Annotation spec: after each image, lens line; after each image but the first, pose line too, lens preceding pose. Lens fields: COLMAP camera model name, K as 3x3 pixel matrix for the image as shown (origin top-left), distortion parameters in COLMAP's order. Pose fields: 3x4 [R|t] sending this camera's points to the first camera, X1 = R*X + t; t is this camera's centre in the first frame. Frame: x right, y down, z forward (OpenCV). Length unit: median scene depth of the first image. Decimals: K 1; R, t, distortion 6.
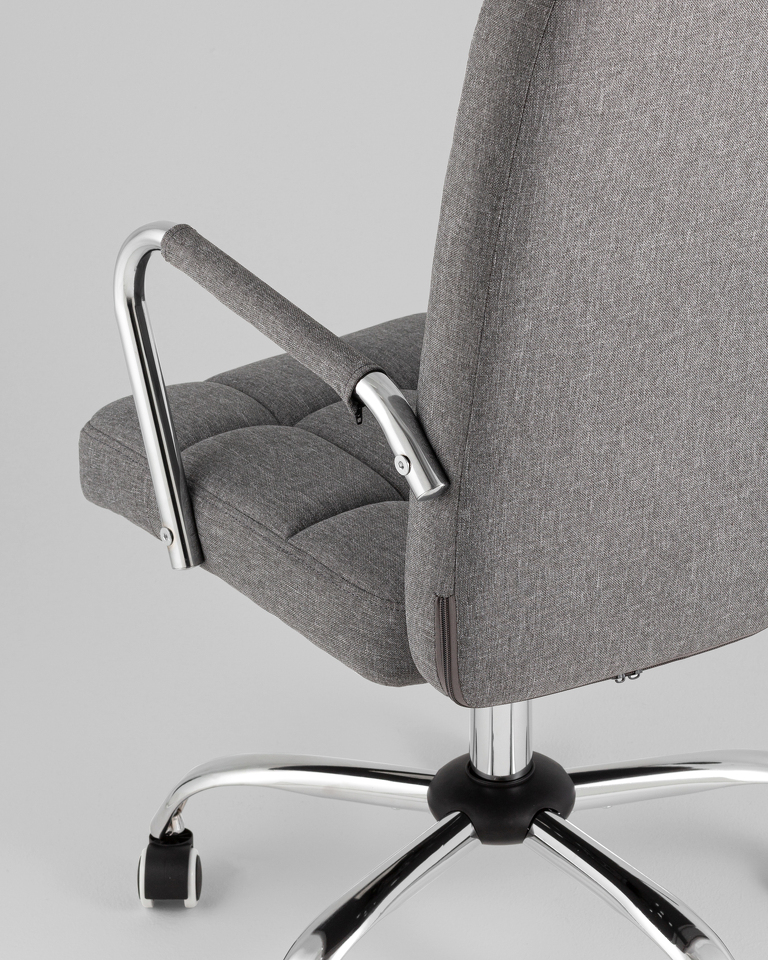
lens RADIAL K [[4197.9, 0, 384.0], [0, 4197.9, 480.0], [0, 0, 1]] dist [0.000804, 0.382065]
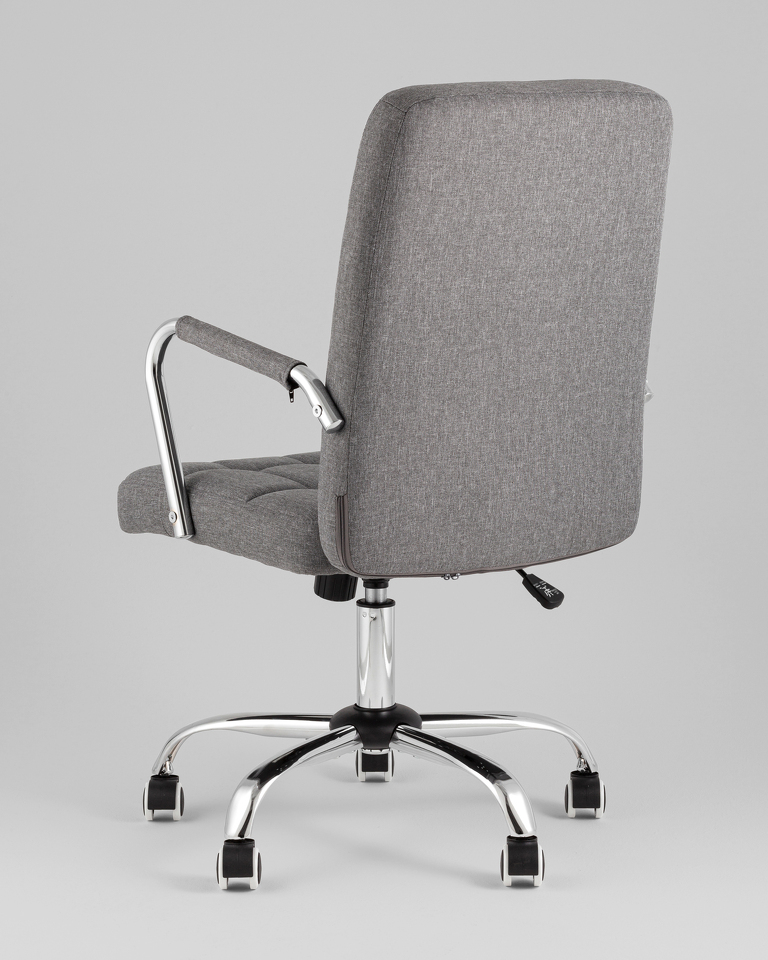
lens RADIAL K [[4197.9, 0, 384.0], [0, 4197.9, 480.0], [0, 0, 1]] dist [0.000804, 0.382065]
pose [[0.999659, 0.011046, 0.023643, -0.008555], [-0.001938, 0.934922, -0.354848, 0.628371], [-0.026024, 0.354681, 0.934625, -0.589697]]
